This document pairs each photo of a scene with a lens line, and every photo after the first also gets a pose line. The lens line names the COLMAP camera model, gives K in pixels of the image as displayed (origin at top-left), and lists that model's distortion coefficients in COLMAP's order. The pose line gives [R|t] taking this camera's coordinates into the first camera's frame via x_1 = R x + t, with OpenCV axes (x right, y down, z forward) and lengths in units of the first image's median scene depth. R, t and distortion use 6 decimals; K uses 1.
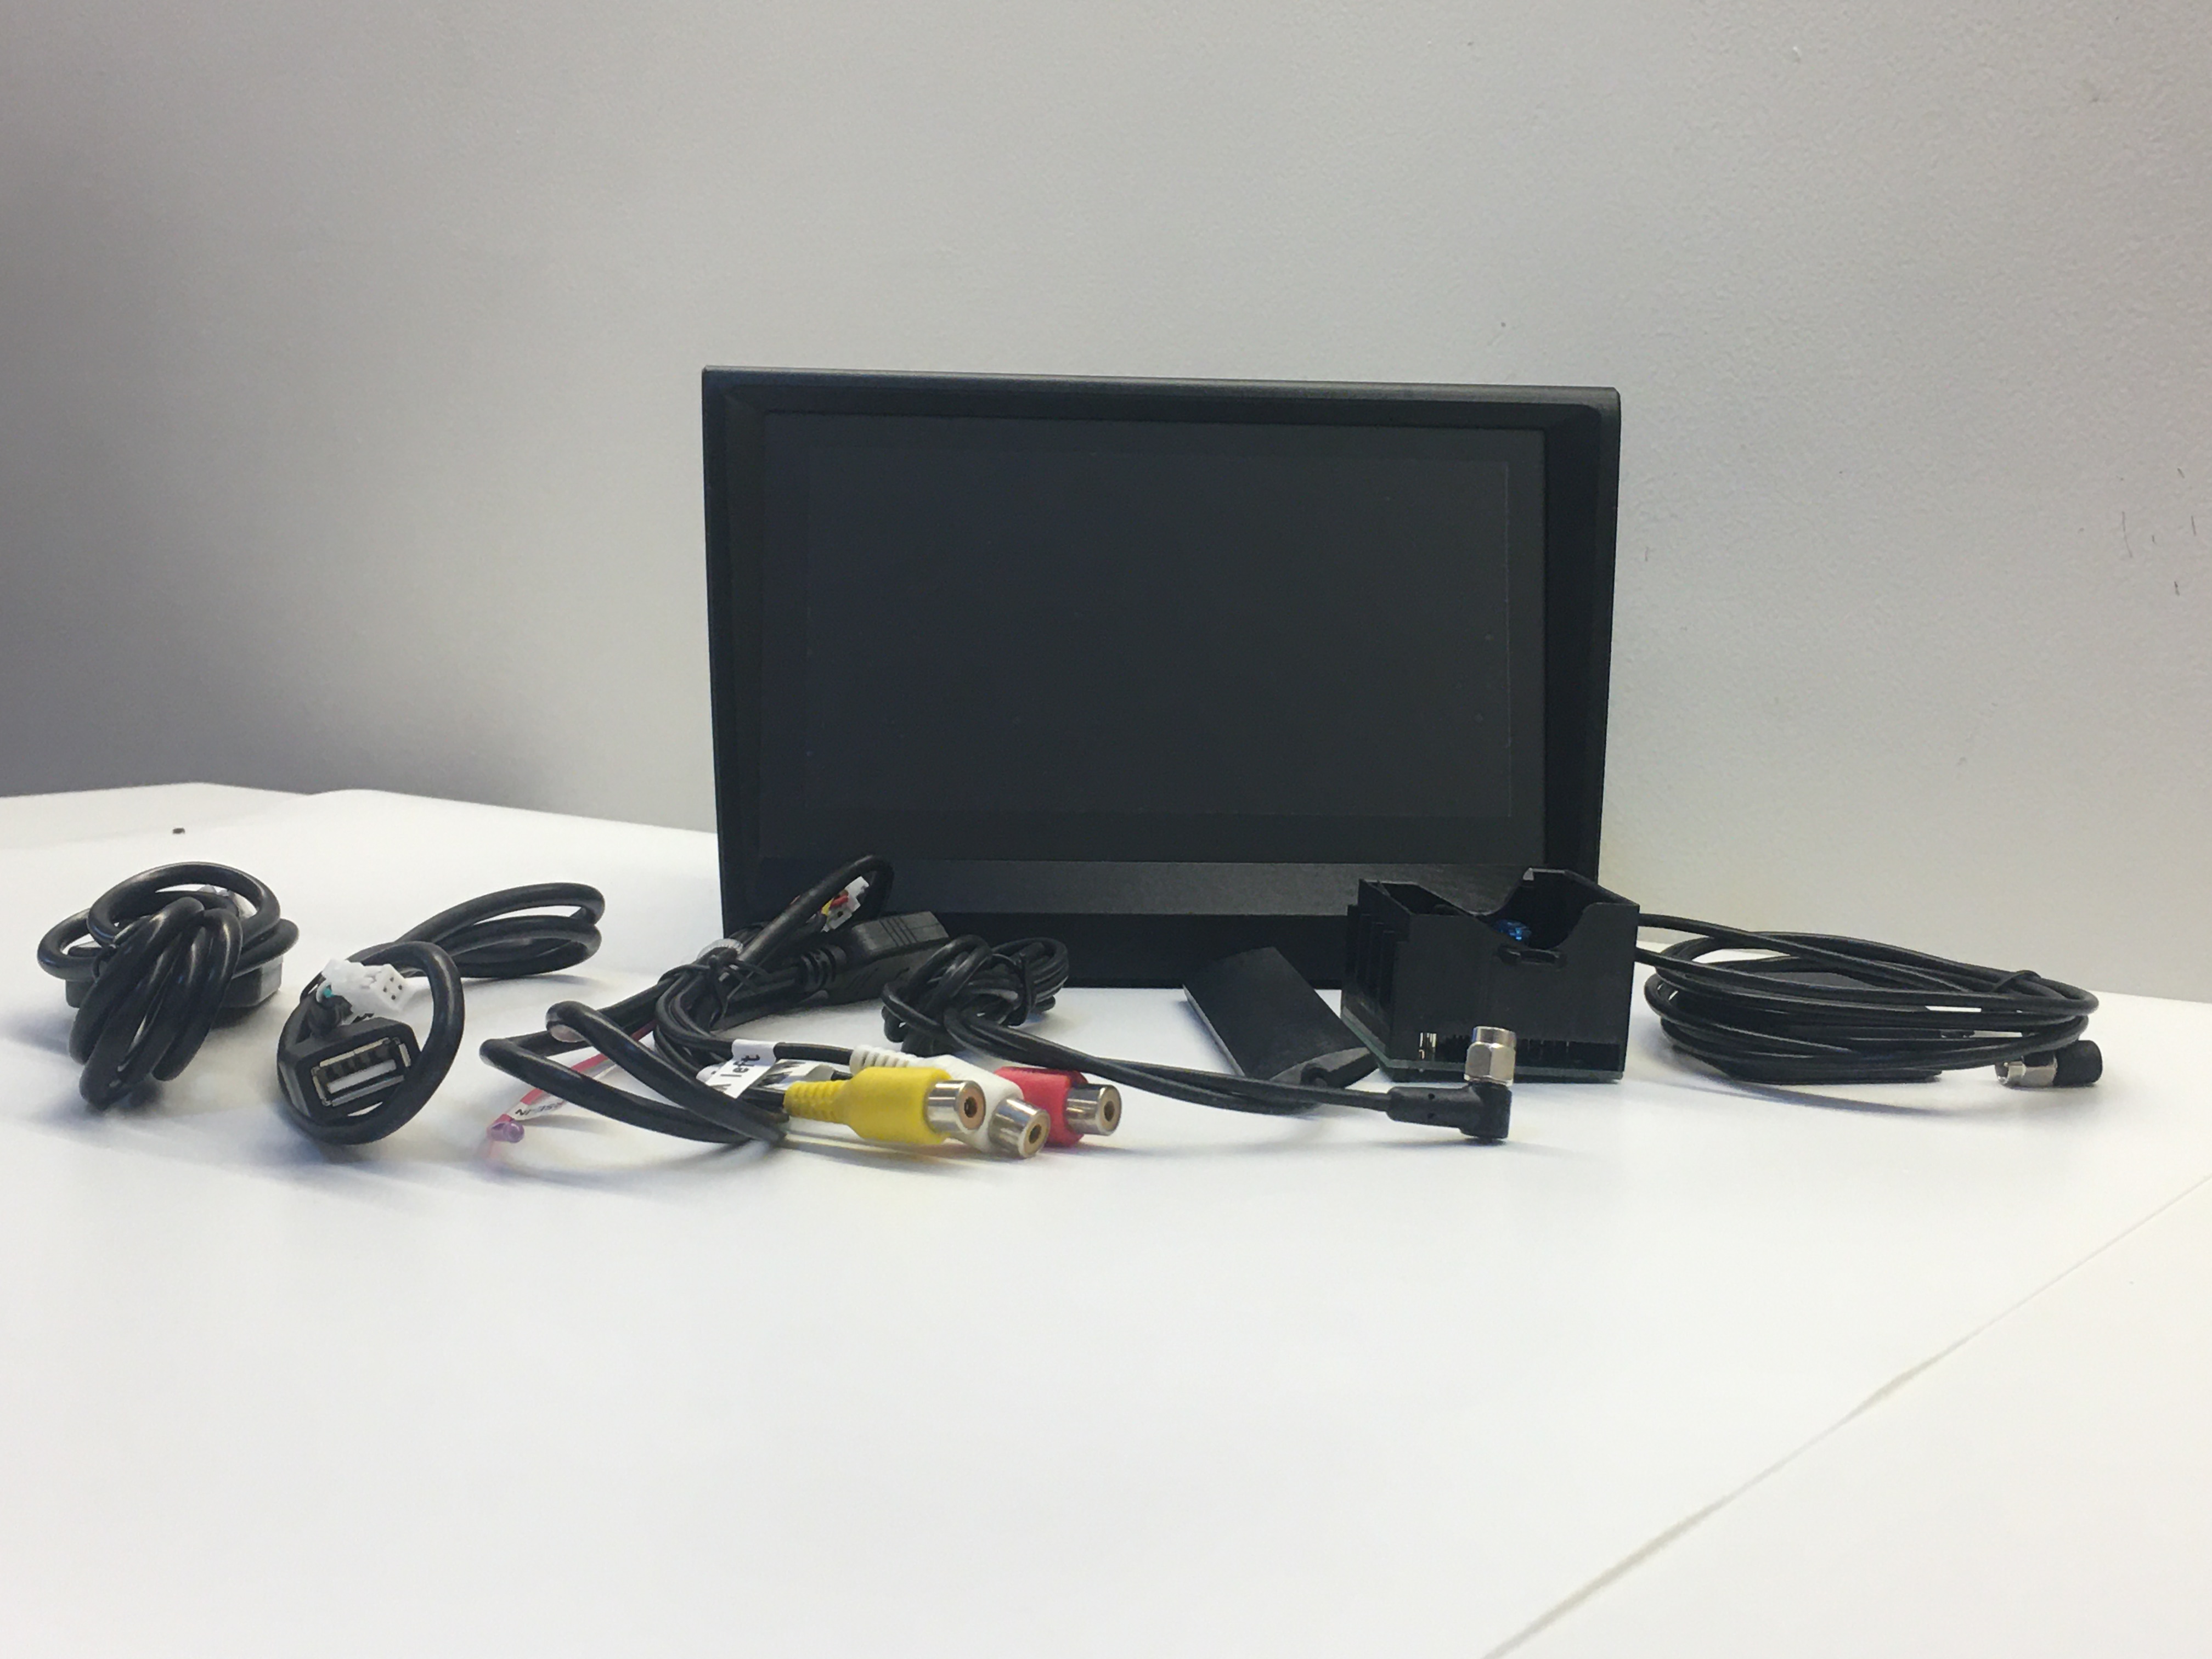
lens RADIAL K [[3071.8, 0, 1106.0], [0, 3071.8, 829.5], [0, 0, 1]] dist [0.021922, 0.041098]
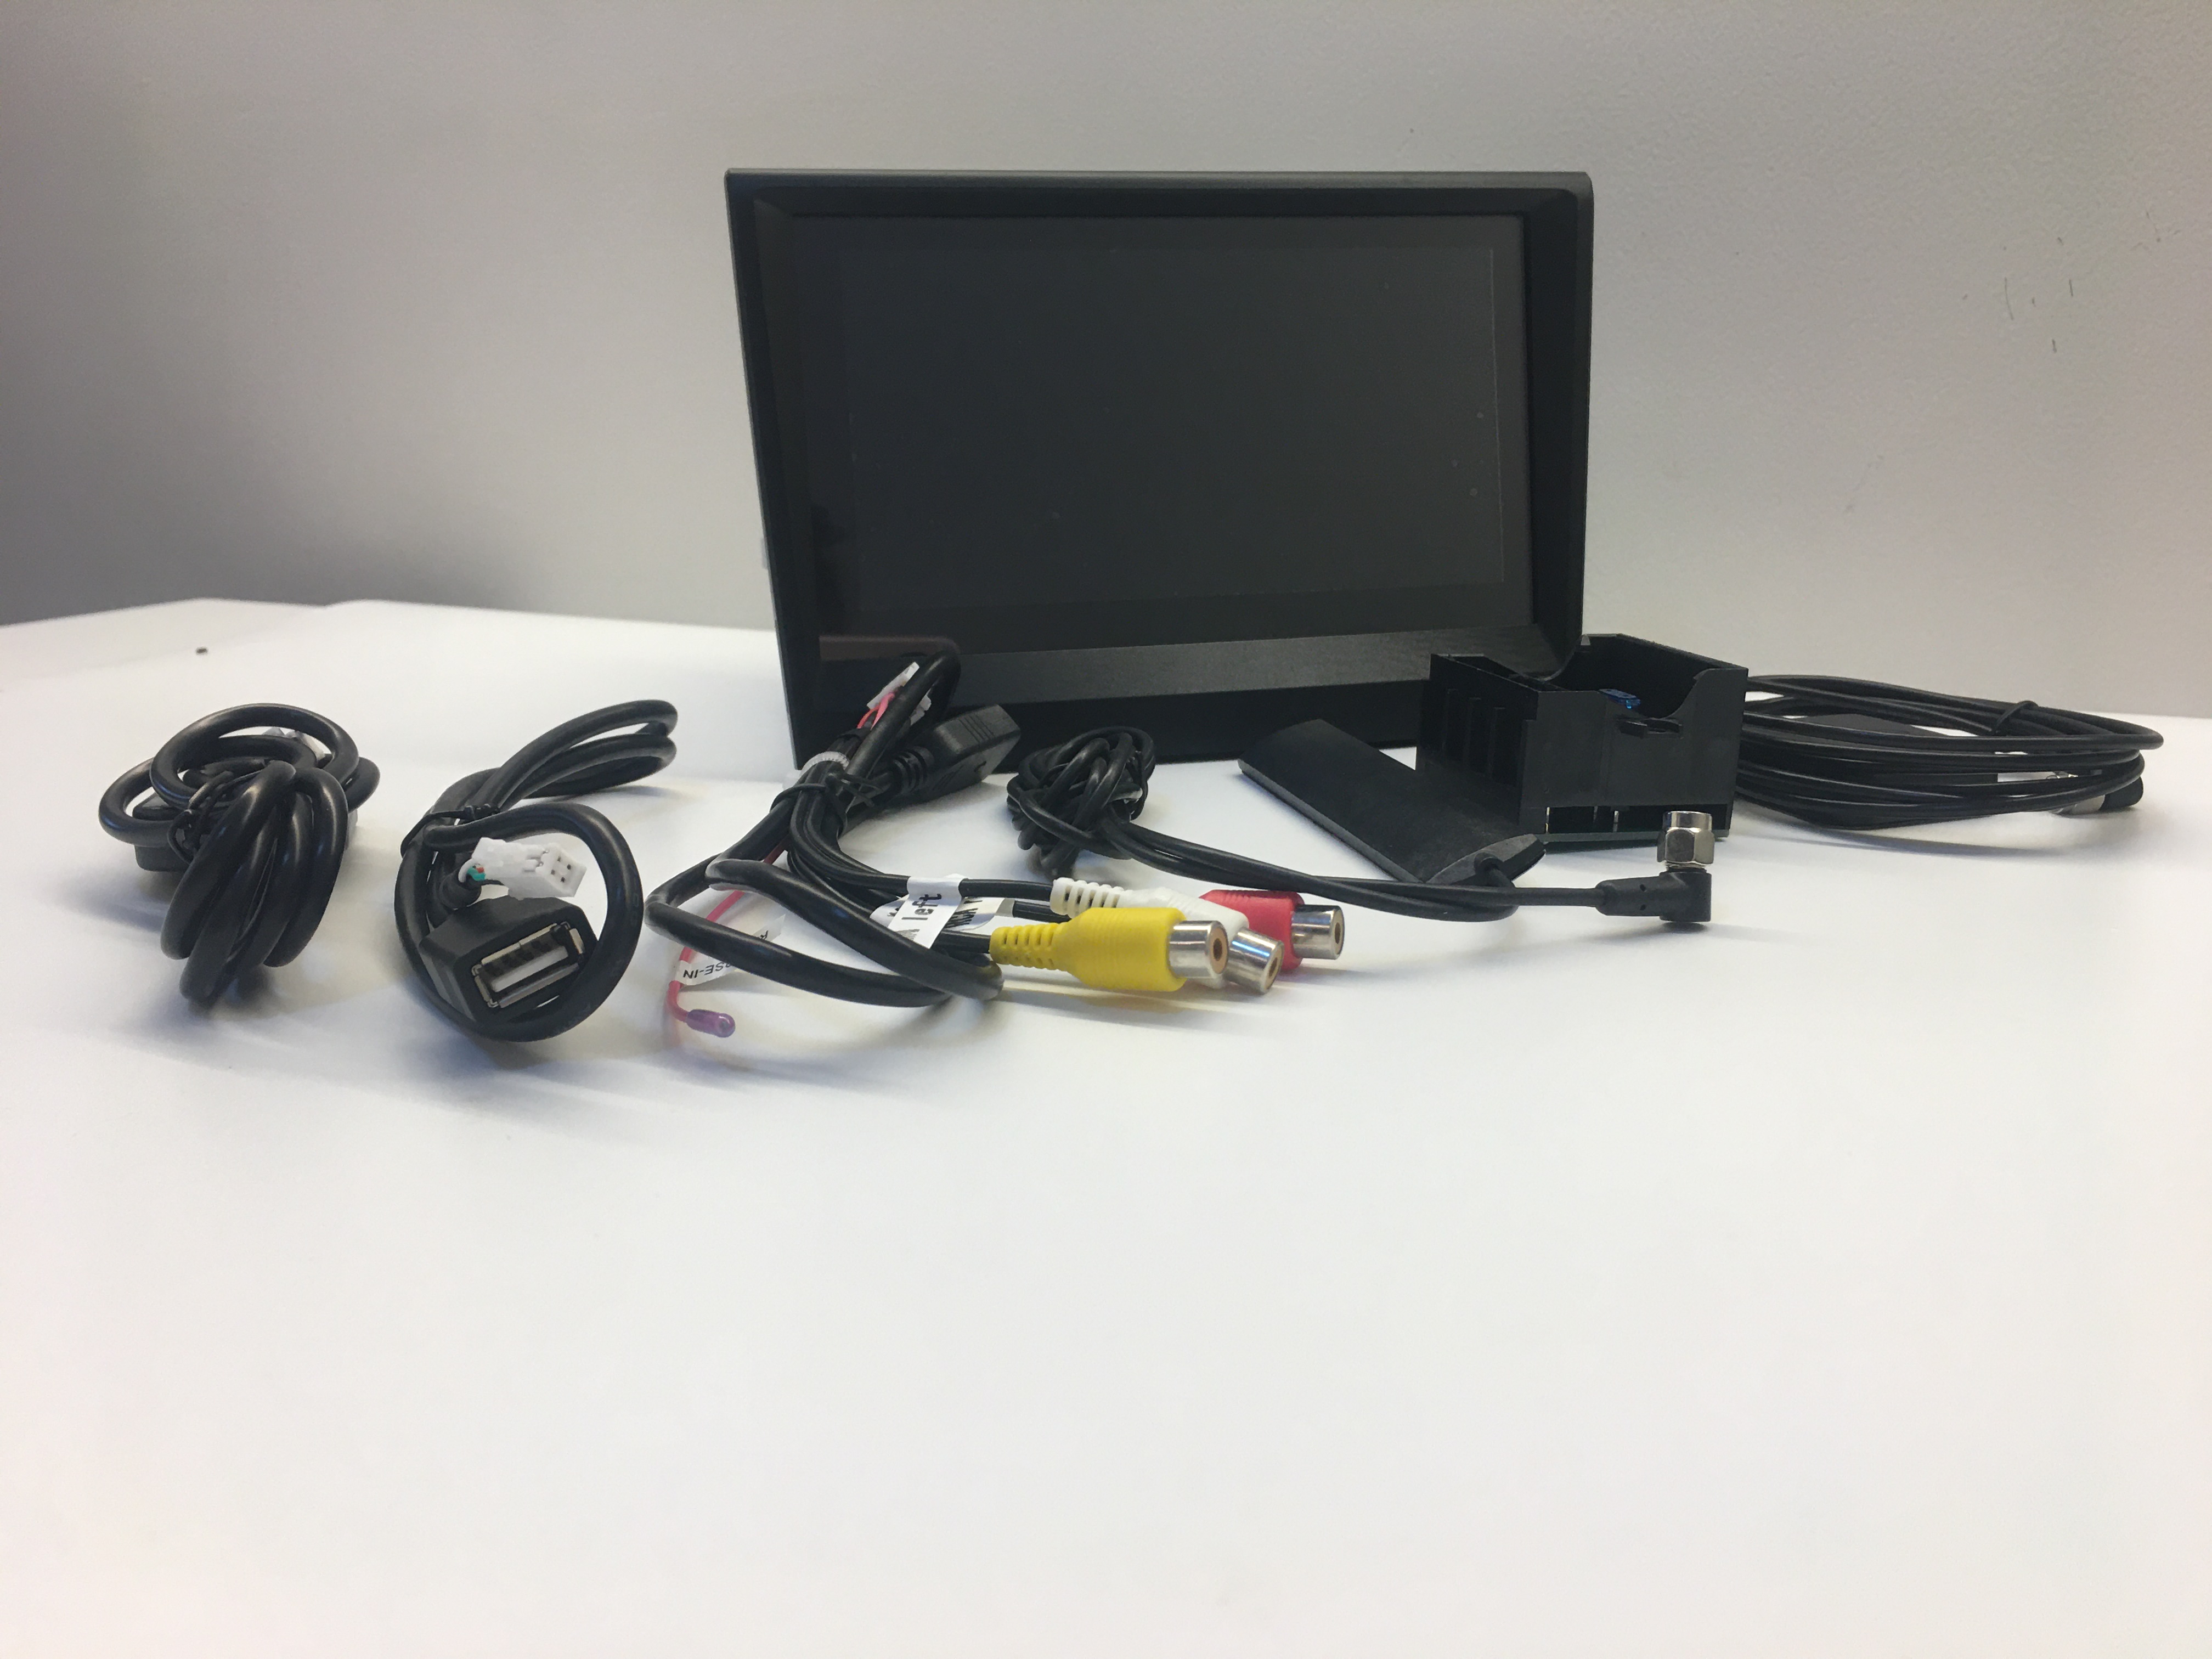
lens RADIAL K [[2012.5, 0, 1106.0], [0, 2012.5, 829.5], [0, 0, 1]] dist [0.050301, -0.108192]
pose [[0.987091, -0.070651, 0.143735, -0.145609], [0.051467, 0.989771, 0.133060, -0.024194], [-0.151666, -0.123945, 0.980630, 0.381342]]
